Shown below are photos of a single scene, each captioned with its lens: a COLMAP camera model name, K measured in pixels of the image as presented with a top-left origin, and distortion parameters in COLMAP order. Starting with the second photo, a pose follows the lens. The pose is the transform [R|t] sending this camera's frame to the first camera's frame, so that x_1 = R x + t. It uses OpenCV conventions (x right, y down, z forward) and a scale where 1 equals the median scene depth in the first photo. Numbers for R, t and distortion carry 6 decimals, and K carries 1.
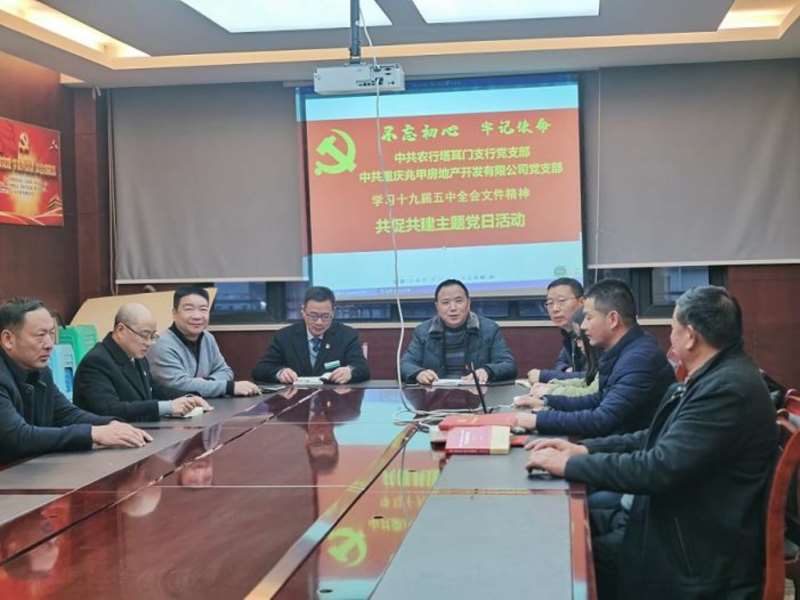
lens RADIAL K [[1212.9, 0, 403.4], [0, 1212.9, 295.9], [0, 0, 1]] dist [-0.046014, 0.000000]
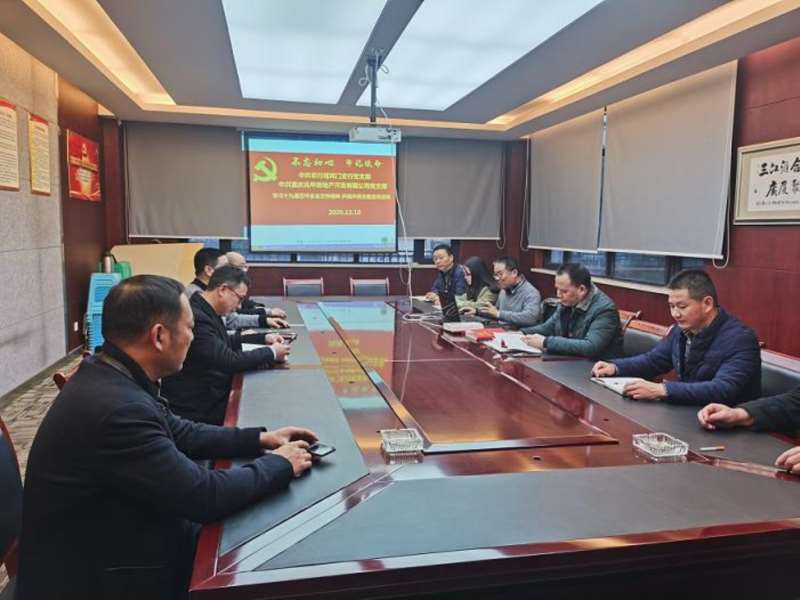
lens RADIAL K [[611.6, 0, 402.9], [0, 611.6, 295.0], [0, 0, 1]] dist [0.065970, -0.085506]
pose [[0.937797, -0.000824, 0.347183, -0.192072], [-0.025111, 0.997217, 0.070195, 0.000261], [-0.346275, -0.074547, 0.935166, 0.044102]]
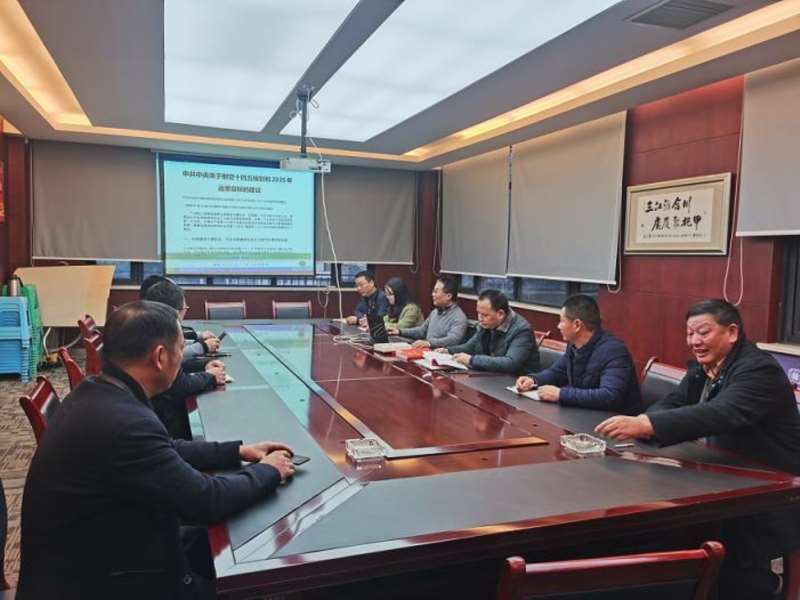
lens RADIAL K [[611.6, 0, 398.2], [0, 611.6, 291.8], [0, 0, 1]] dist [0.065970, -0.085506]
pose [[0.876039, 0.014680, 0.482016, -0.224305], [-0.030215, 0.999244, 0.024481, -0.001347], [-0.481292, -0.036010, 0.875820, 0.026595]]
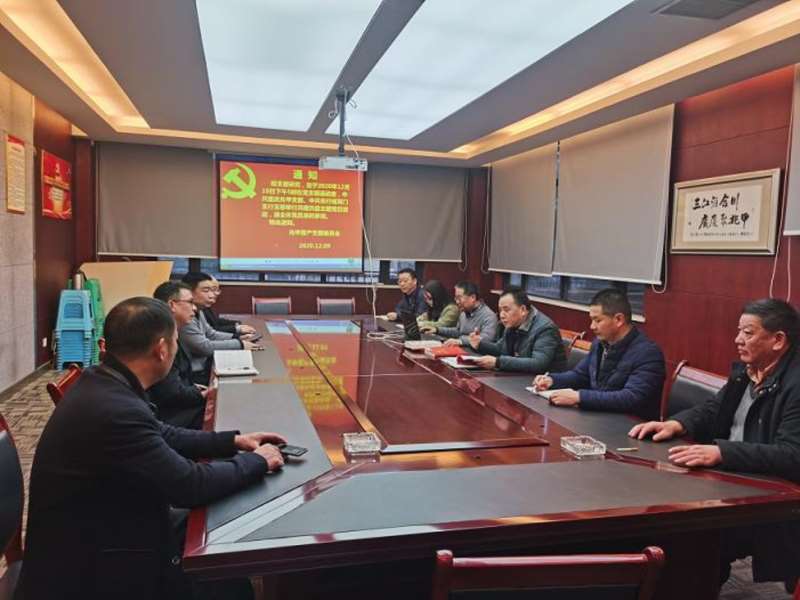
lens RADIAL K [[611.6, 0, 399.8], [0, 611.6, 295.0], [0, 0, 1]] dist [0.065970, -0.085506]
pose [[0.919437, 0.020674, 0.392693, -0.202194], [-0.038609, 0.998538, 0.037827, -0.002864], [-0.391337, -0.049941, 0.918891, 0.011279]]
